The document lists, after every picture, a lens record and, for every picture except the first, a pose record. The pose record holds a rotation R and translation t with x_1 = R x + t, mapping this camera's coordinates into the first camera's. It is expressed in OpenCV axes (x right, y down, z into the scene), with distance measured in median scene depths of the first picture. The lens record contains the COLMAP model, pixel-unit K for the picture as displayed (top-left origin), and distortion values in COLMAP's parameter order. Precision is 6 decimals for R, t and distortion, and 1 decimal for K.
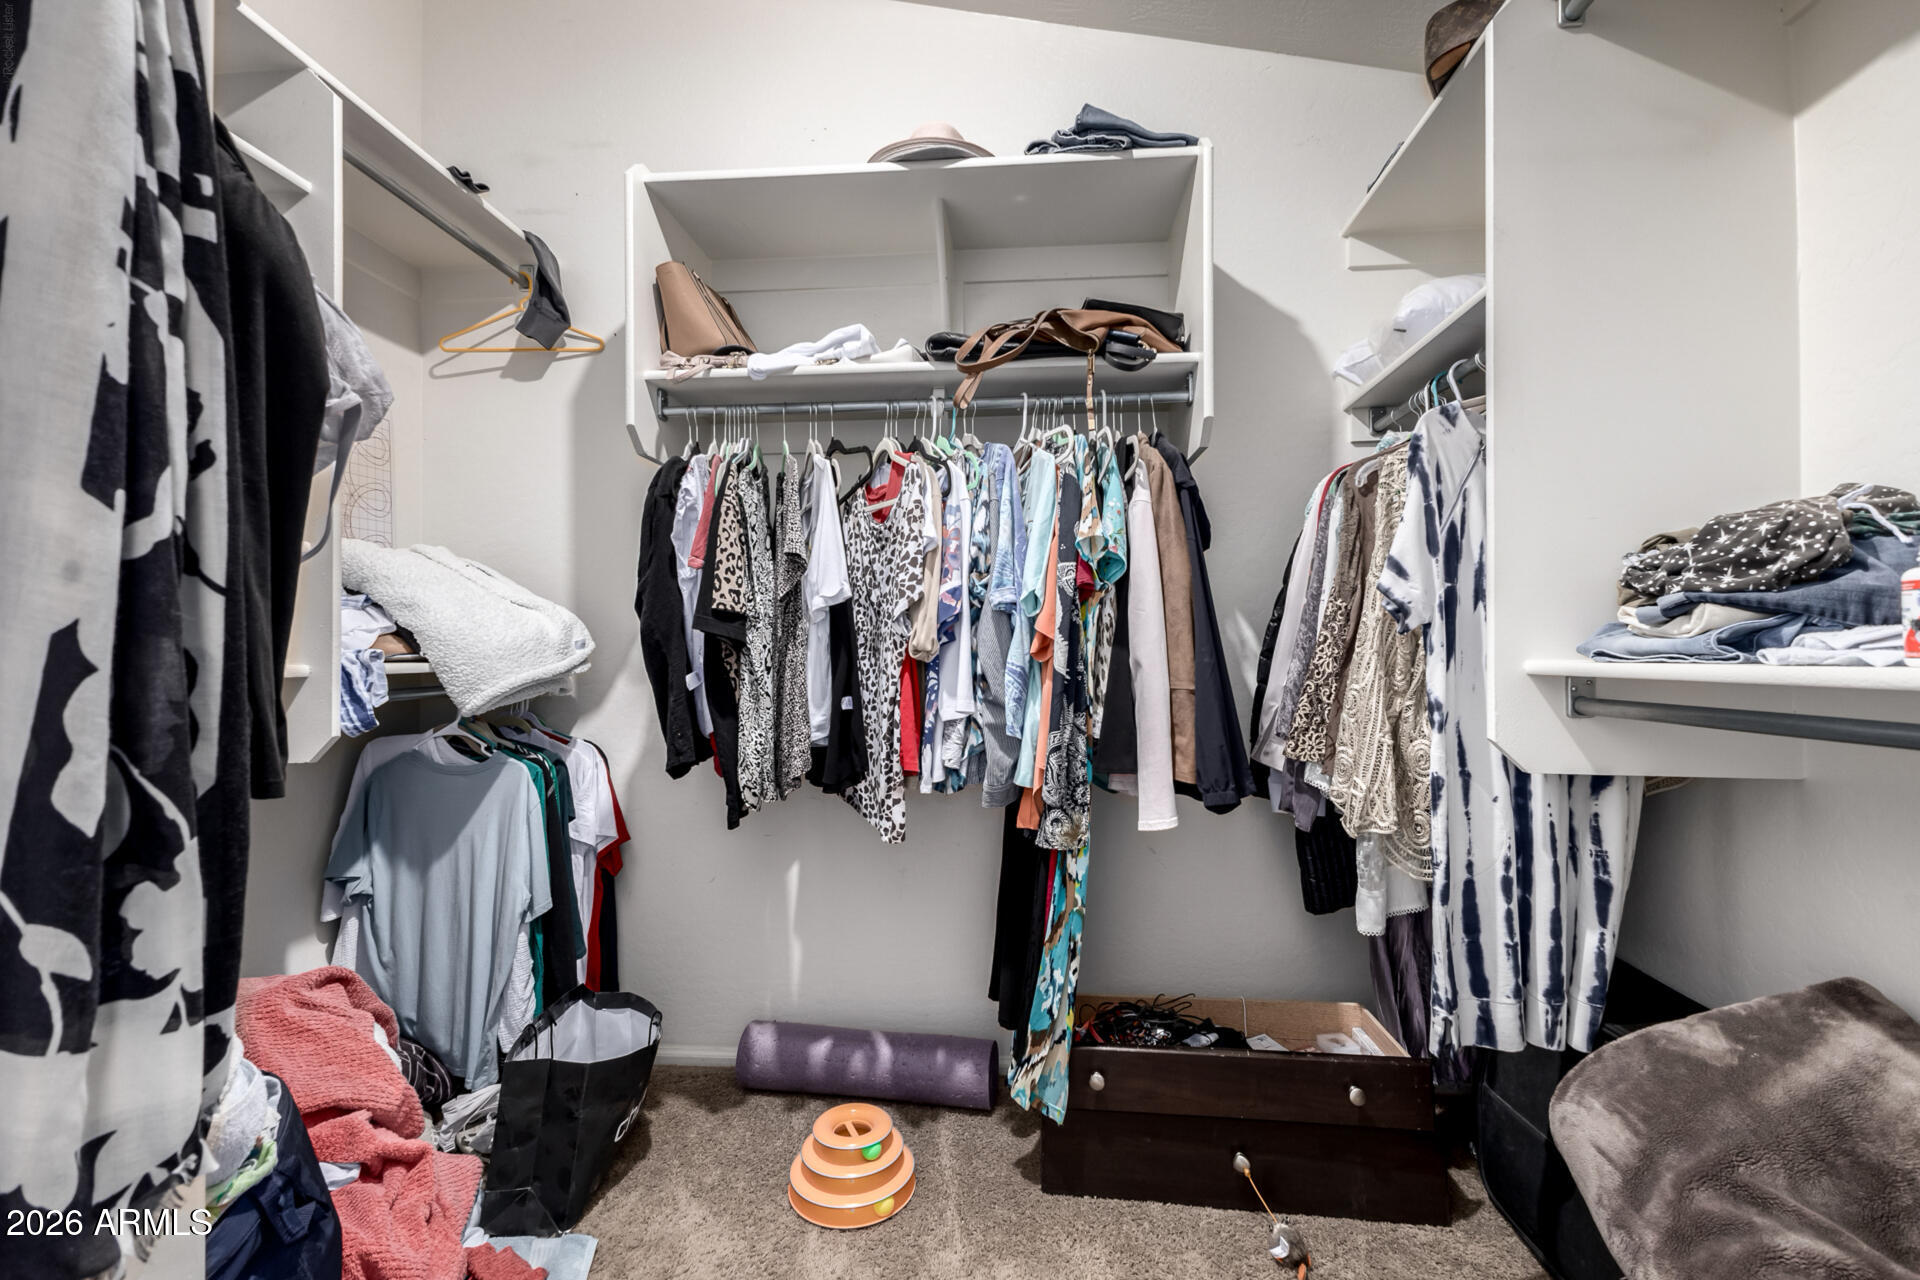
lens RADIAL K [[839.7, 0, 975.0], [0, 839.7, 638.4], [0, 0, 1]] dist [0.014233, -0.004921]
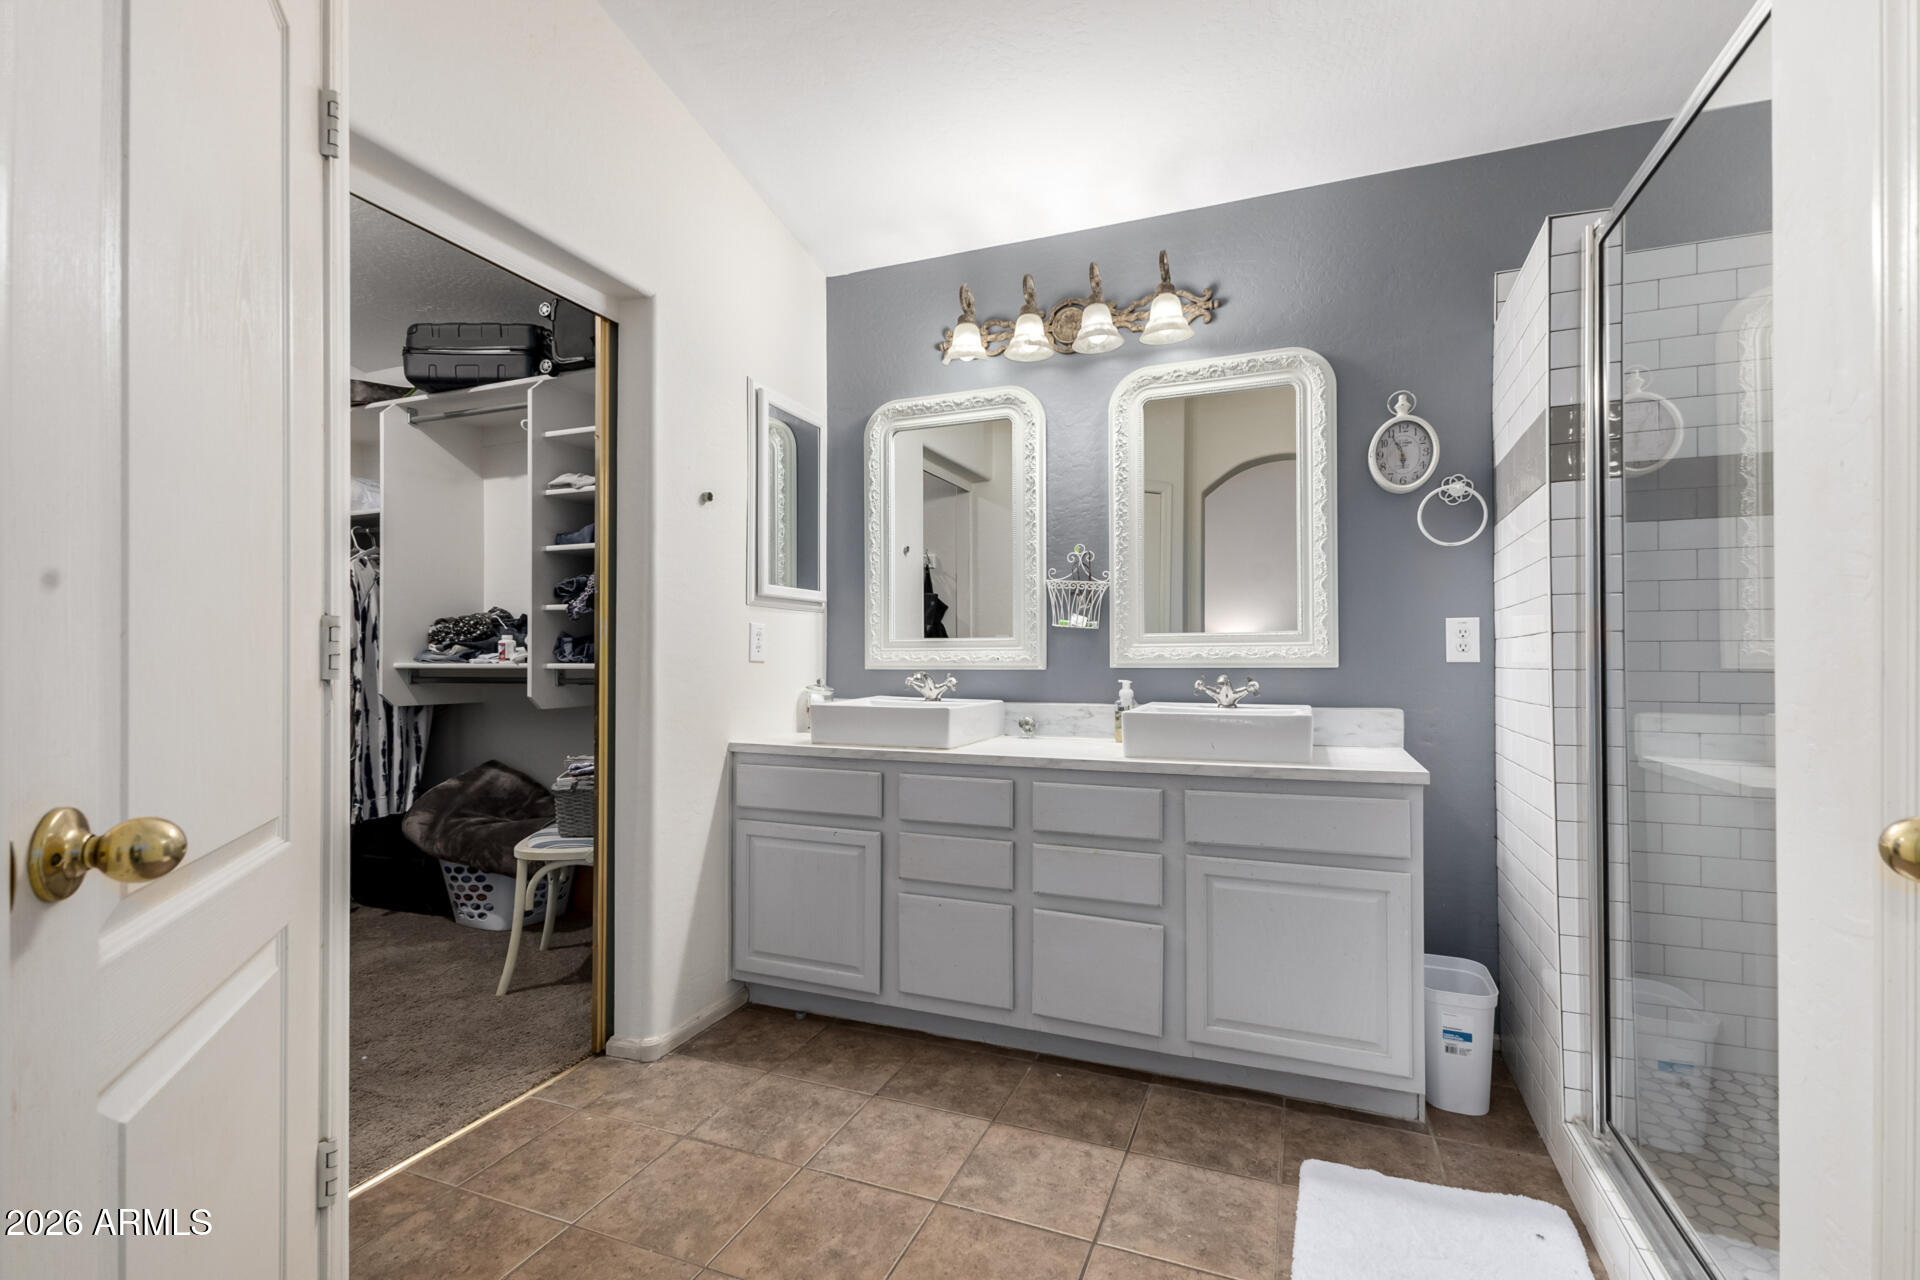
lens RADIAL K [[839.7, 0, 978.2], [0, 839.7, 643.4], [0, 0, 1]] dist [0.014233, -0.004921]
pose [[0.289797, 0.014728, 0.956975, -1.312117], [-0.011097, 0.999866, -0.012028, -0.023292], [-0.957024, -0.007134, 0.289921, -1.472510]]
